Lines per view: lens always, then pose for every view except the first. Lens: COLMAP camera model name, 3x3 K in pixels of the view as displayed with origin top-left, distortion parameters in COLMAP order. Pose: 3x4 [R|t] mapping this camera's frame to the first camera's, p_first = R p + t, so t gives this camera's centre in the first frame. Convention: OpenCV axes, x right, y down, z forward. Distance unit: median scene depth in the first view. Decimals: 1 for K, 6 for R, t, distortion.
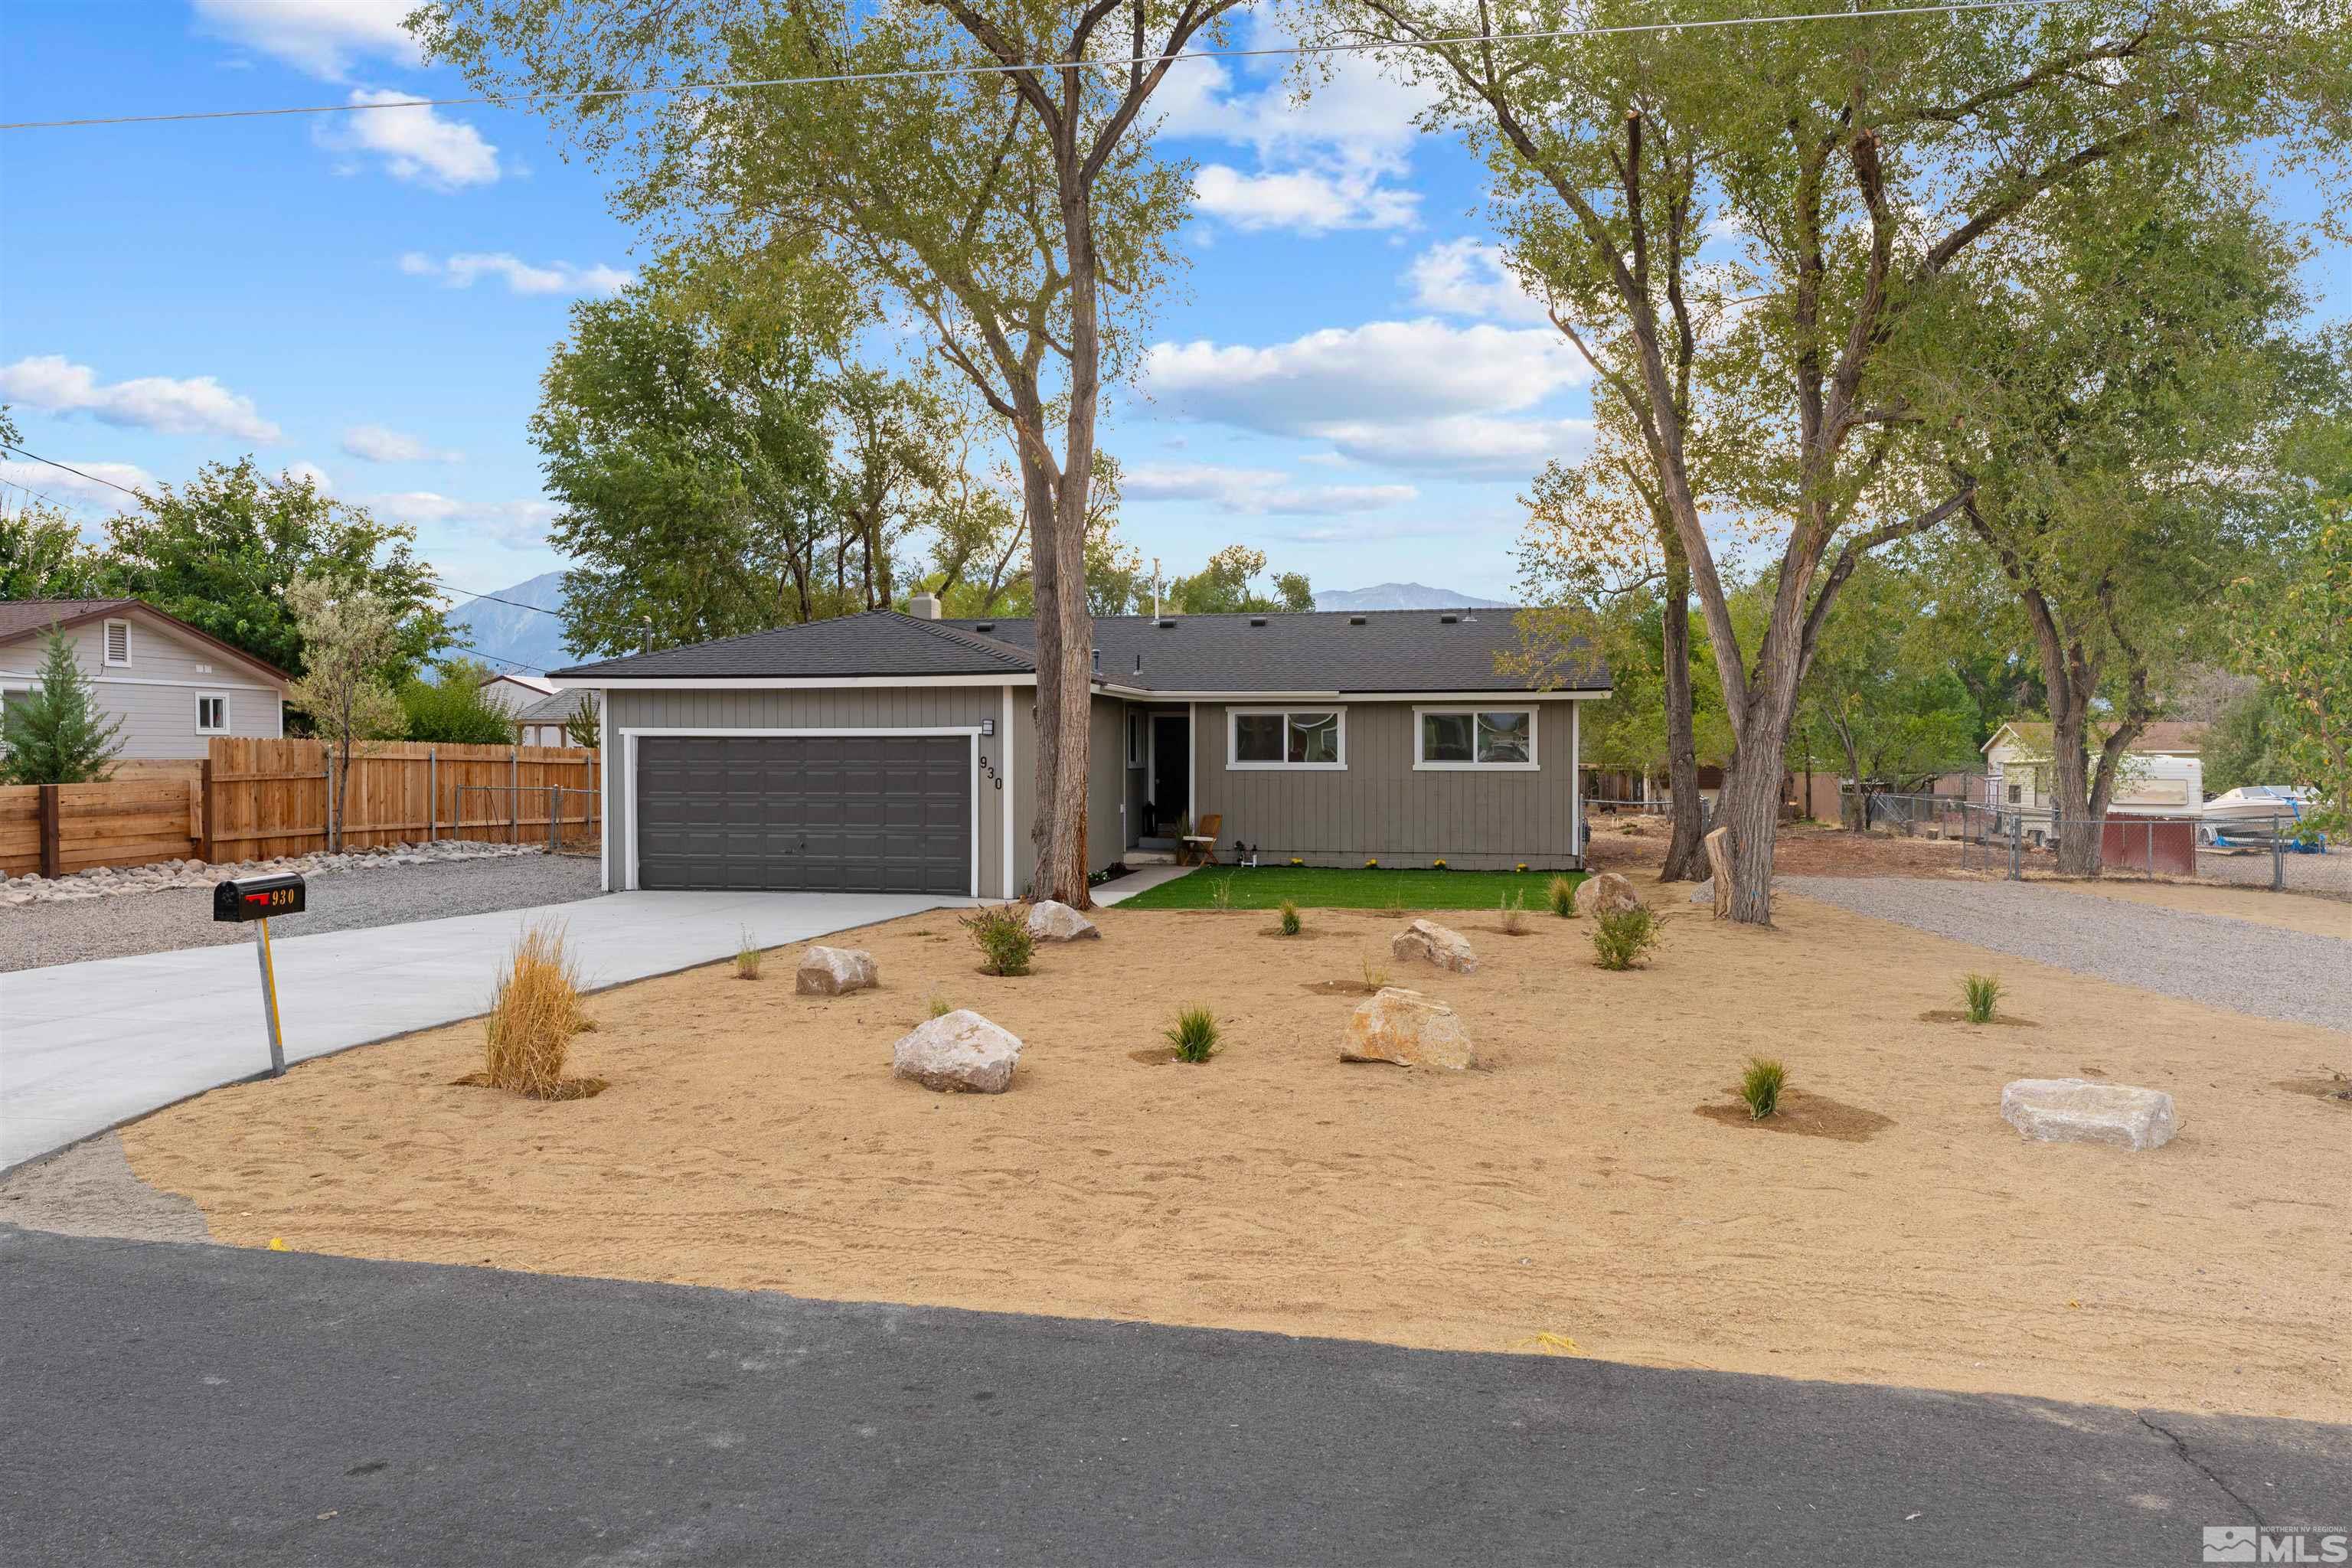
lens RADIAL K [[1543.7, 0, 1164.7], [0, 1543.7, 793.3], [0, 0, 1]] dist [0.000943, -0.000932]
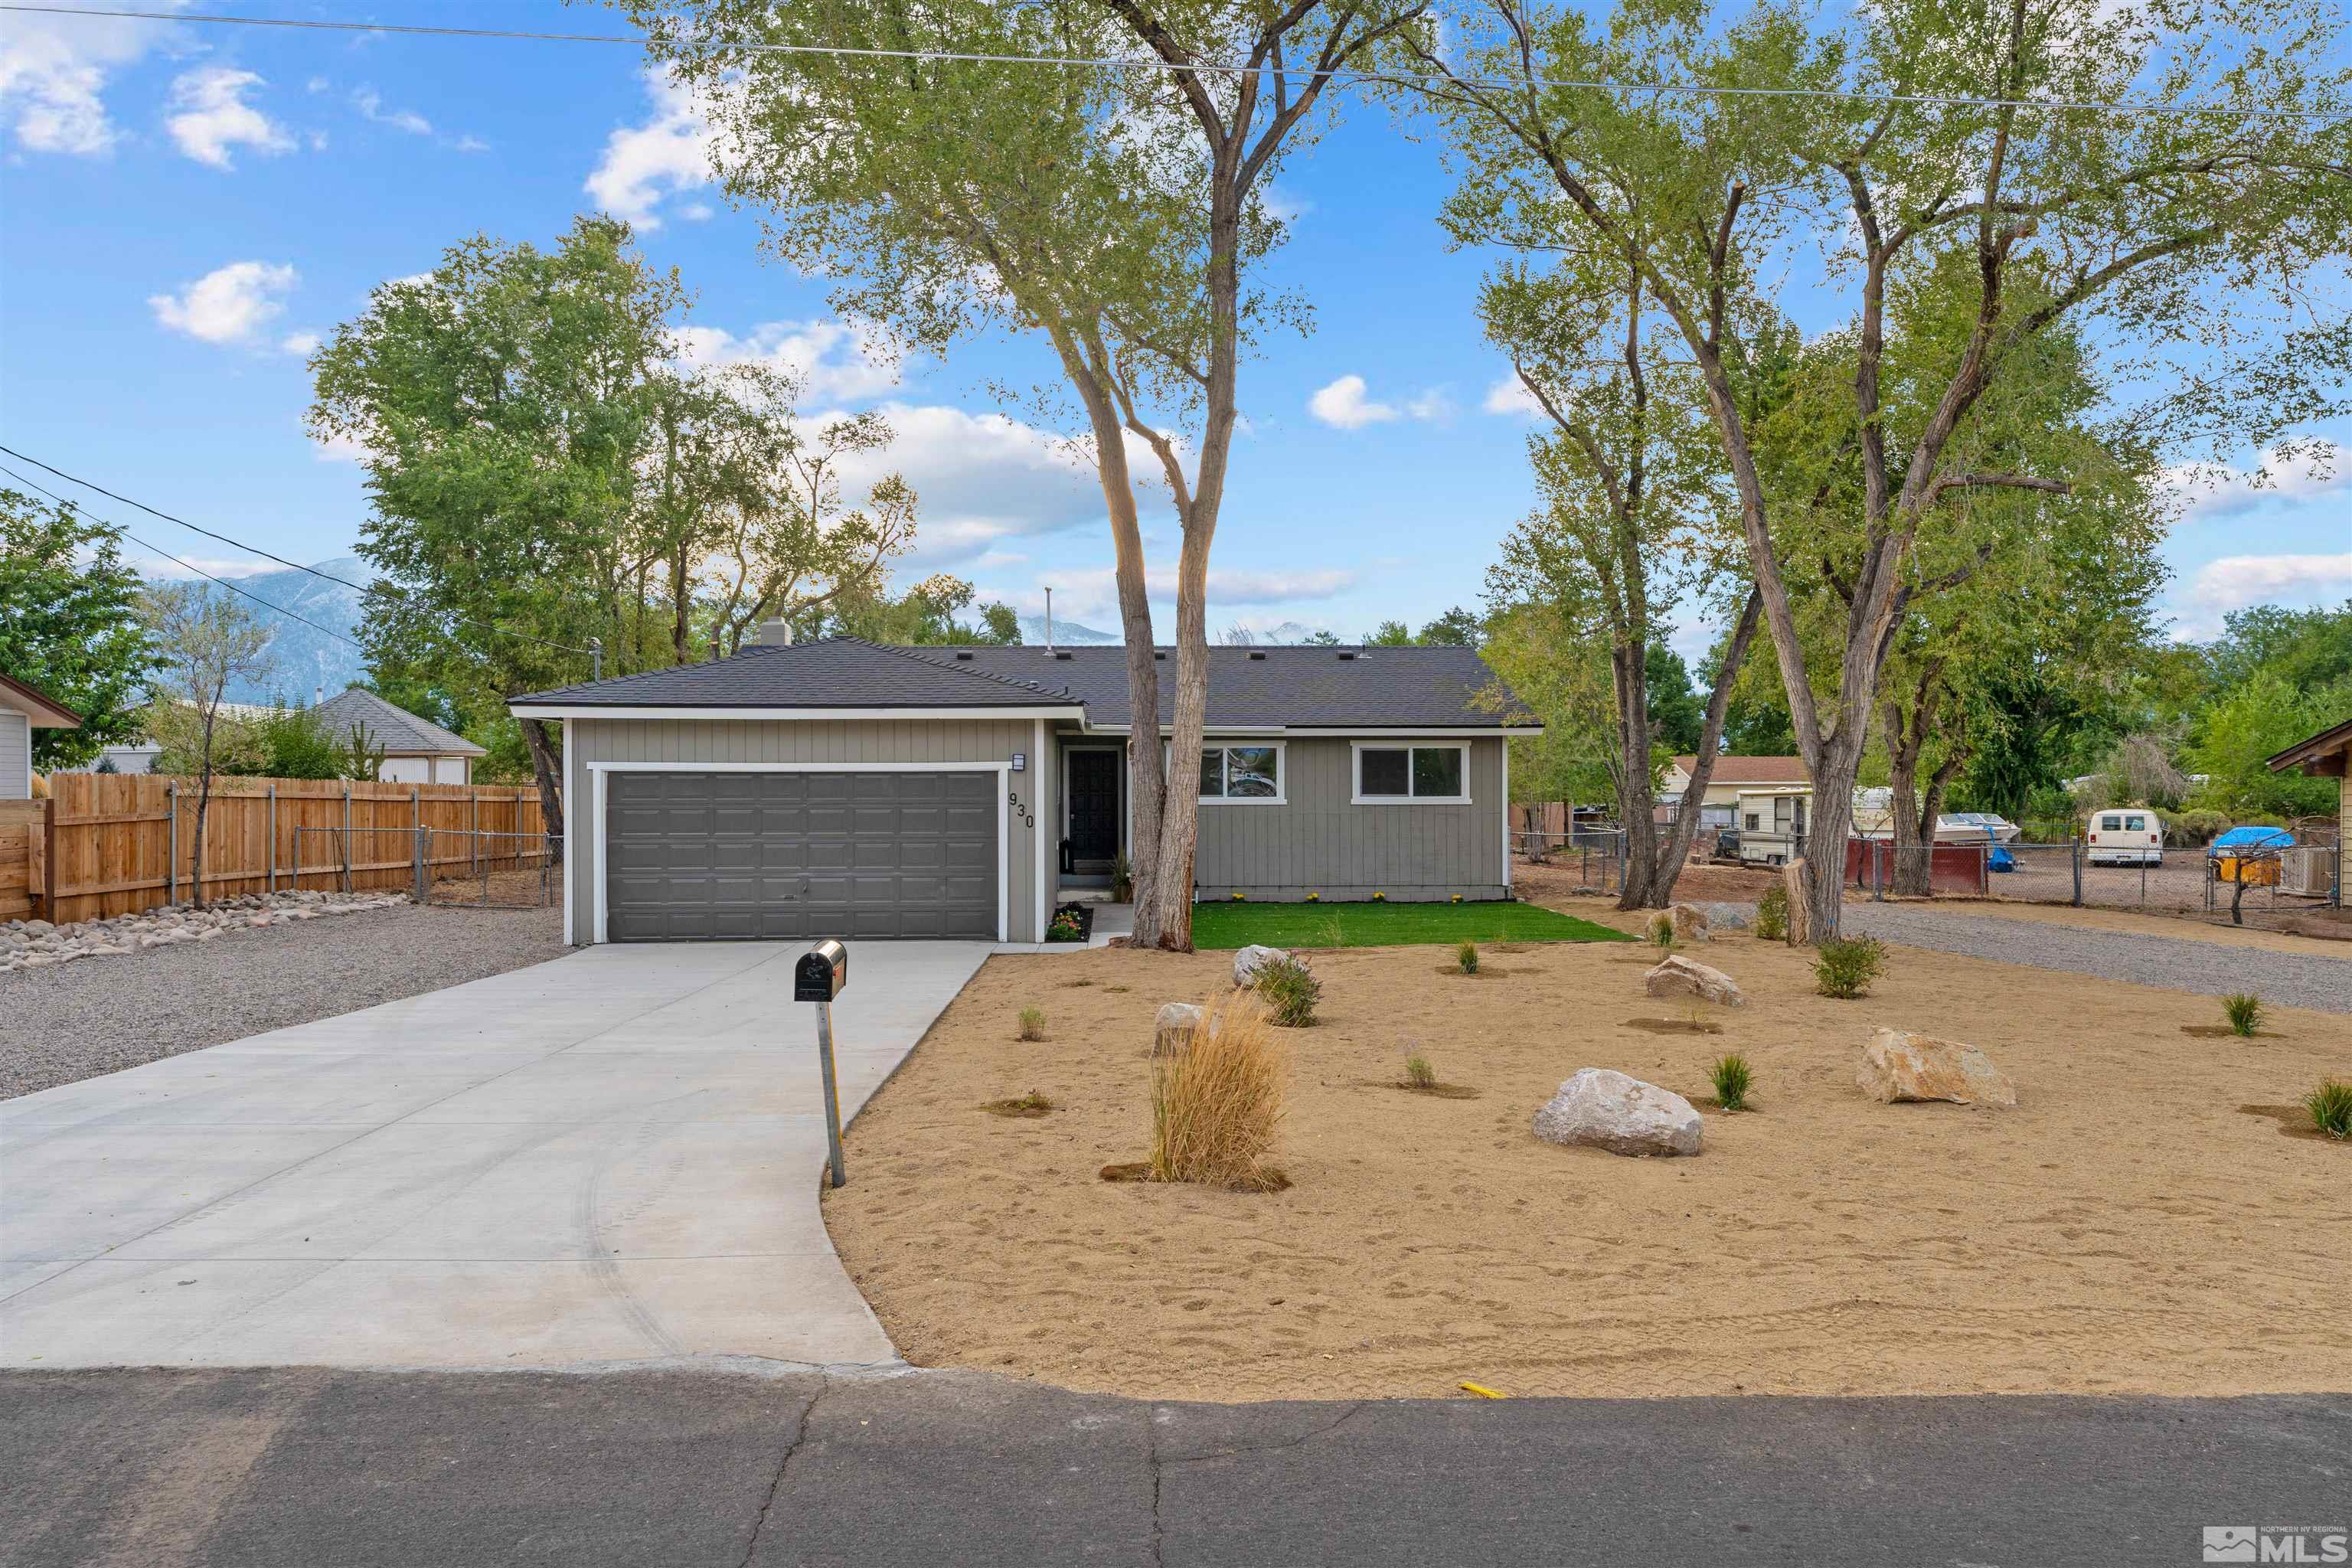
lens RADIAL K [[1543.7, 0, 1180.3], [0, 1543.7, 780.9], [0, 0, 1]] dist [0.000943, -0.000932]
pose [[0.972232, -0.001152, 0.234015, -0.229707], [0.007773, 0.999595, -0.027372, -0.004337], [-0.233888, 0.028431, 0.971848, 0.052517]]
